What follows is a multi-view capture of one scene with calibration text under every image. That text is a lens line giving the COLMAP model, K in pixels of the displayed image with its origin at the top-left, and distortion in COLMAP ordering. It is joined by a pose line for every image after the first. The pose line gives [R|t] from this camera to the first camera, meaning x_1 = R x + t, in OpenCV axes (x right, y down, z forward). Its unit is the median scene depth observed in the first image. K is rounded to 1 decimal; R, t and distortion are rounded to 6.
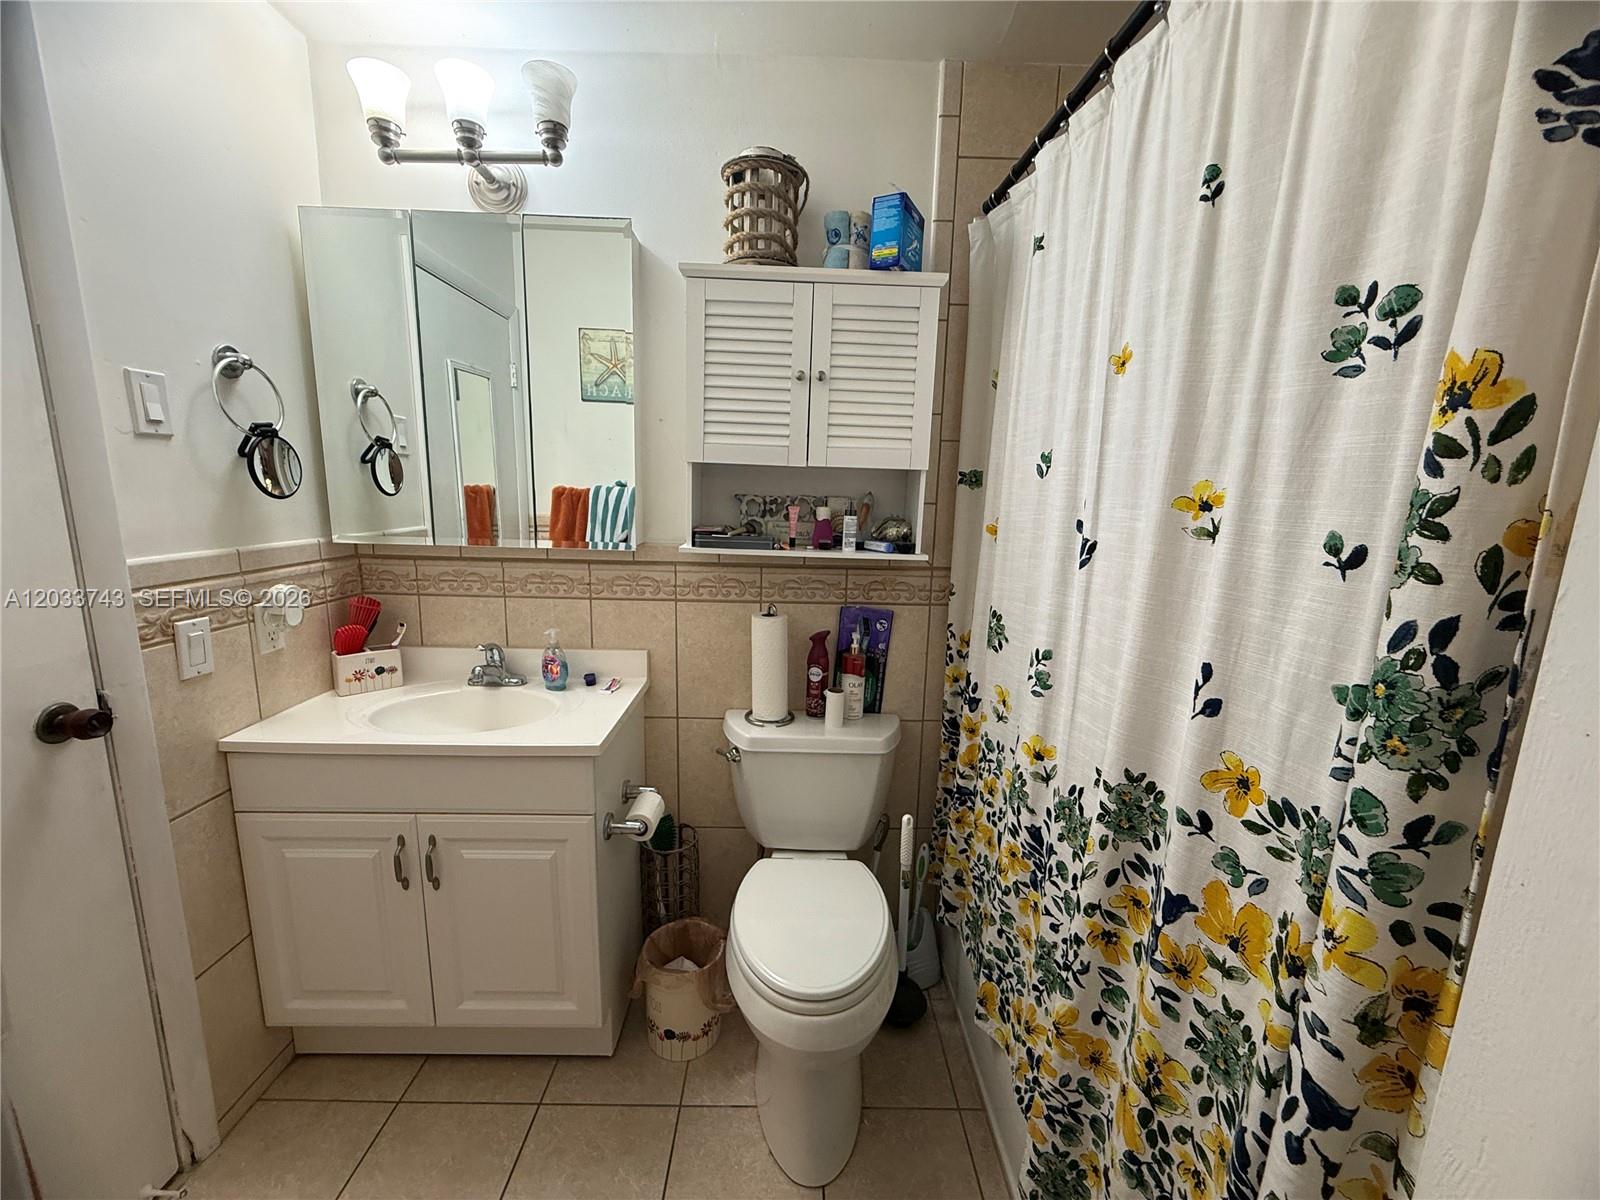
lens RADIAL K [[637.5, 0, 801.8], [0, 637.5, 602.5], [0, 0, 1]] dist [-0.001294, -0.000026]
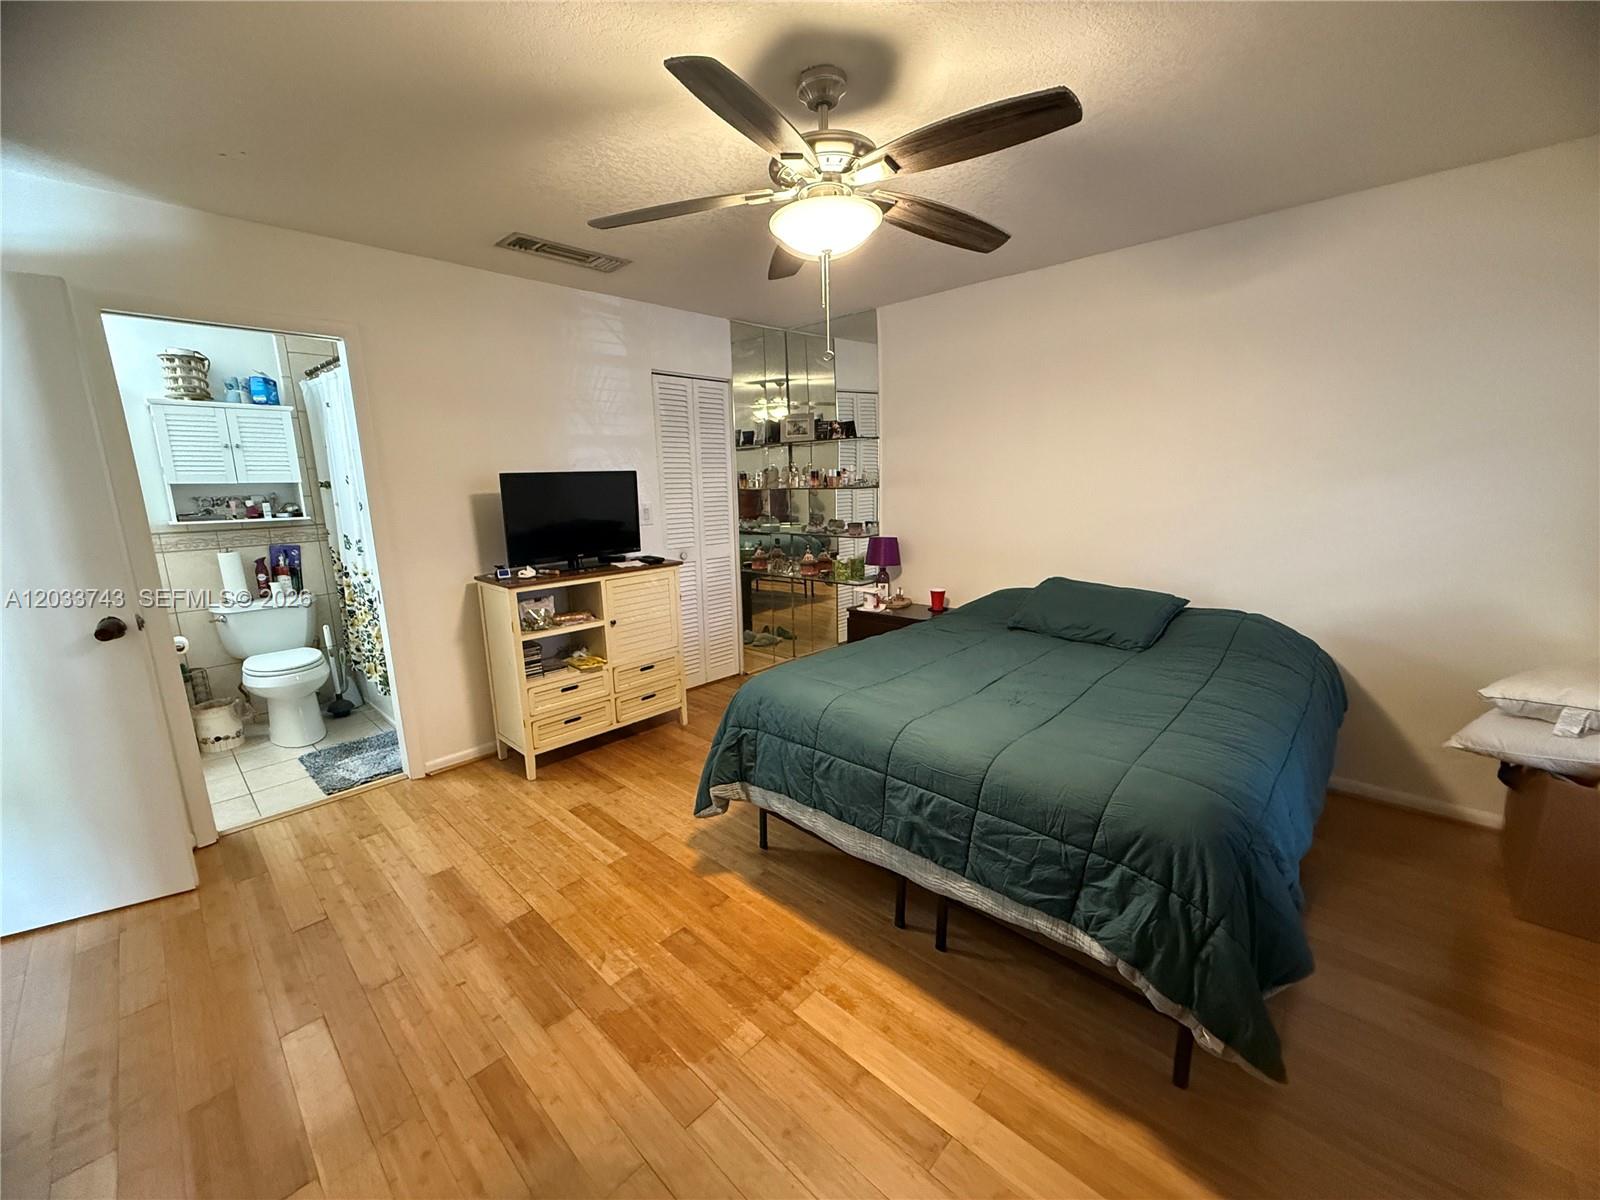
lens RADIAL K [[637.5, 0, 804.9], [0, 637.5, 602.9], [0, 0, 1]] dist [-0.001294, -0.000026]
pose [[0.694255, -0.177133, 0.697592, -0.241604], [0.165982, 0.982520, 0.084294, 0.349092], [-0.700329, 0.057266, 0.711520, -1.995477]]
